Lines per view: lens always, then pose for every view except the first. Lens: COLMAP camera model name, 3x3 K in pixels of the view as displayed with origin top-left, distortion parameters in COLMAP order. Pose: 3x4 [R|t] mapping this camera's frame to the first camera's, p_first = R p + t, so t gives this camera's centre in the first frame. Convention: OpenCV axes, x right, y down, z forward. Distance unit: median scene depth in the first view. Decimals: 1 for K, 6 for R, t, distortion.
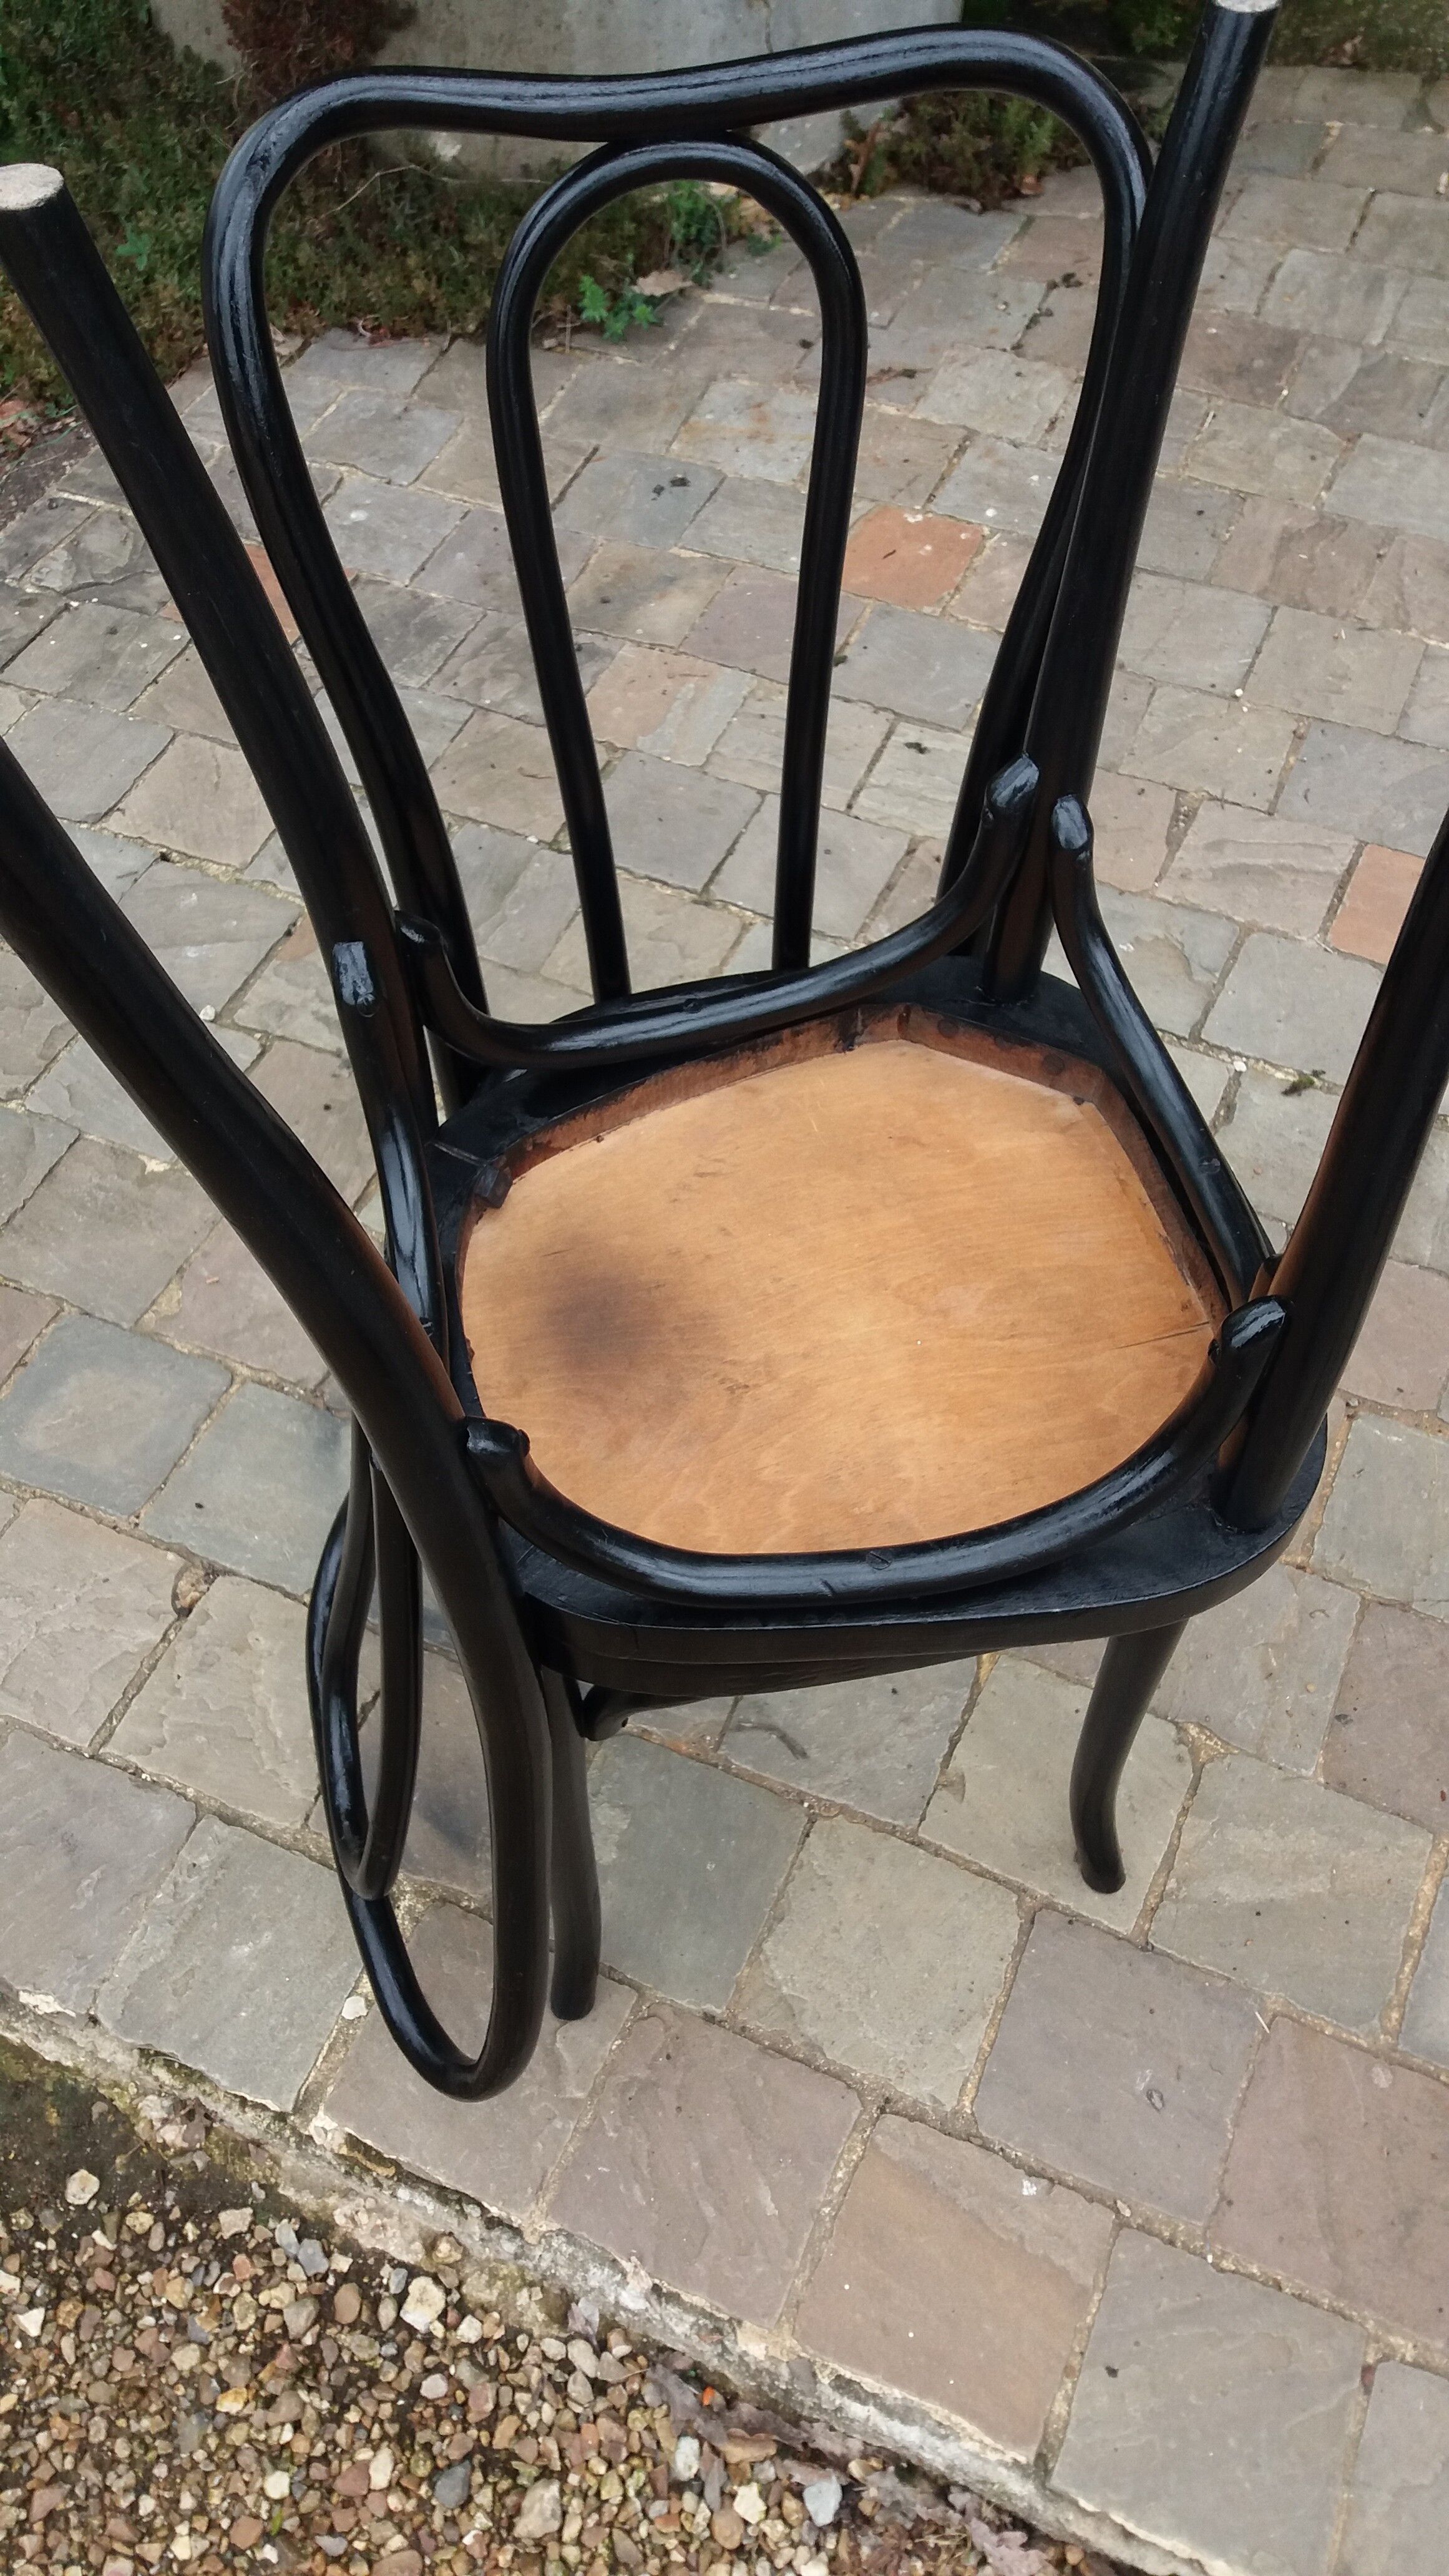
lens RADIAL K [[2089.2, 0, 733.6], [0, 2089.2, 1276.9], [0, 0, 1]] dist [0.033540, -0.060594]
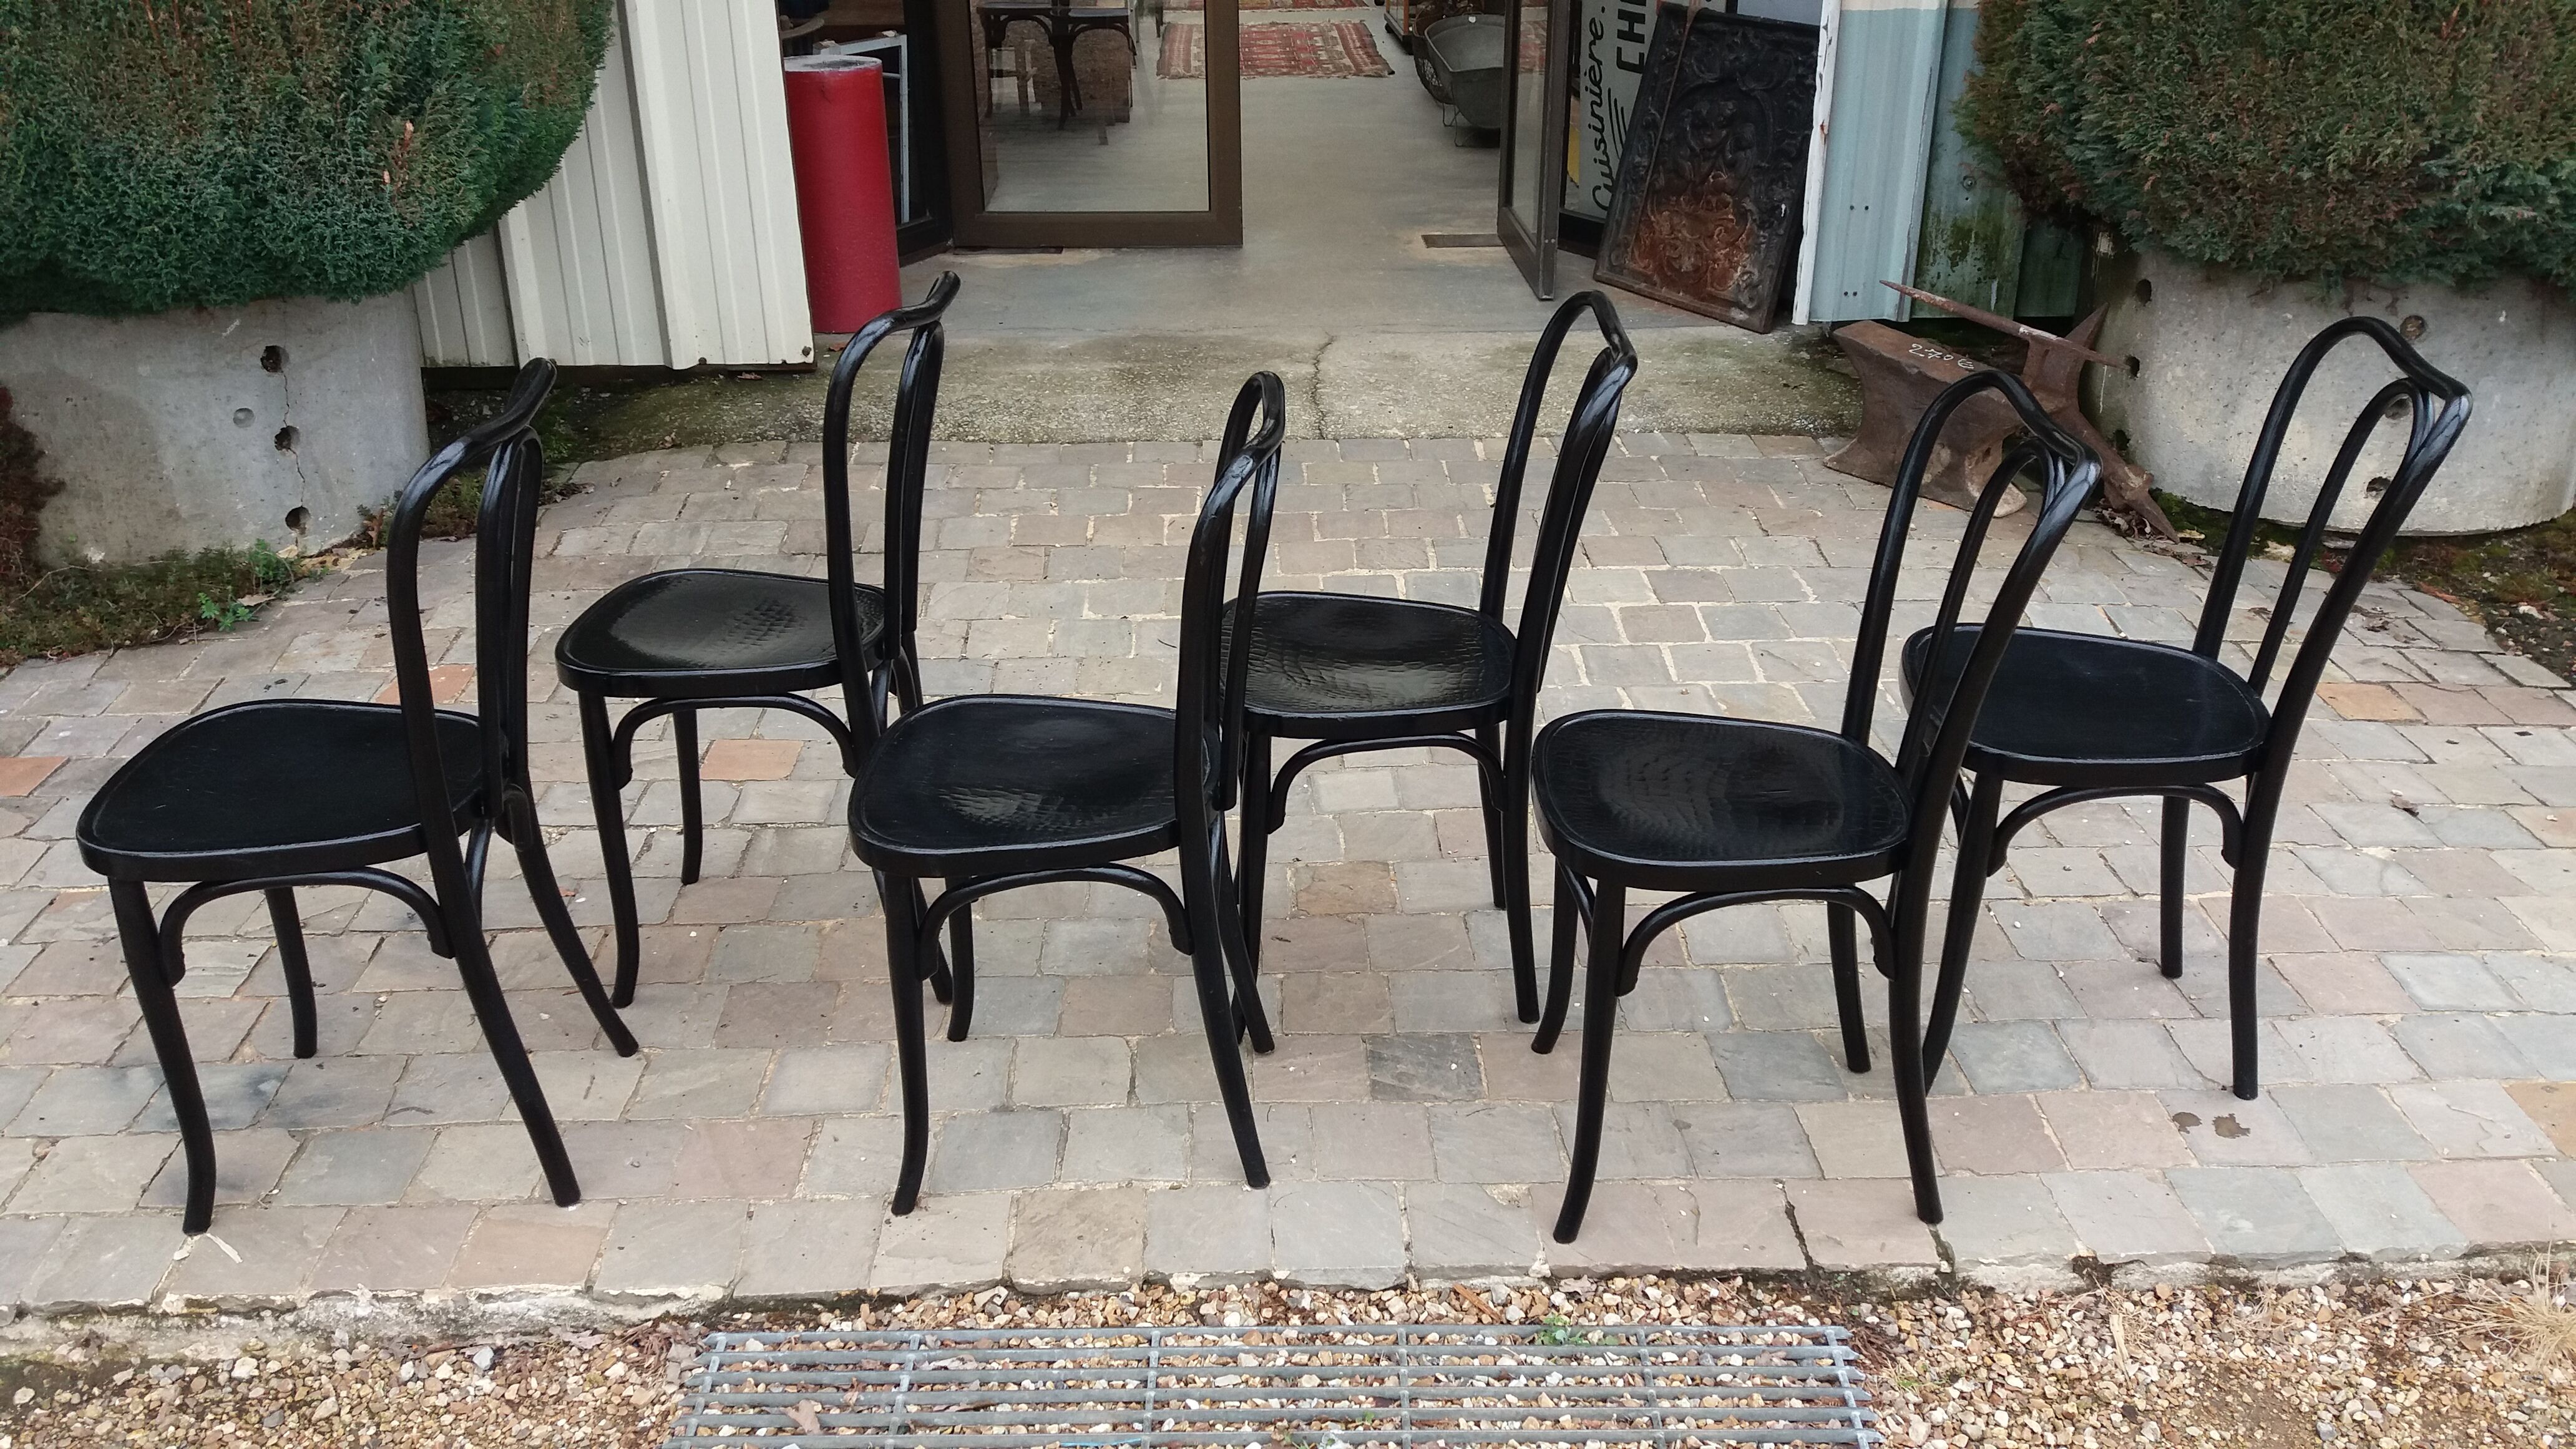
lens RADIAL K [[2089.2, 0, 1248.5], [0, 2089.2, 772.7], [0, 0, 1]] dist [0.033540, -0.060594]
pose [[0.906804, -0.198470, 0.371910, 0.064079], [0.344227, 0.857887, -0.381493, 1.014032], [-0.243342, 0.473961, 0.846254, -0.959157]]
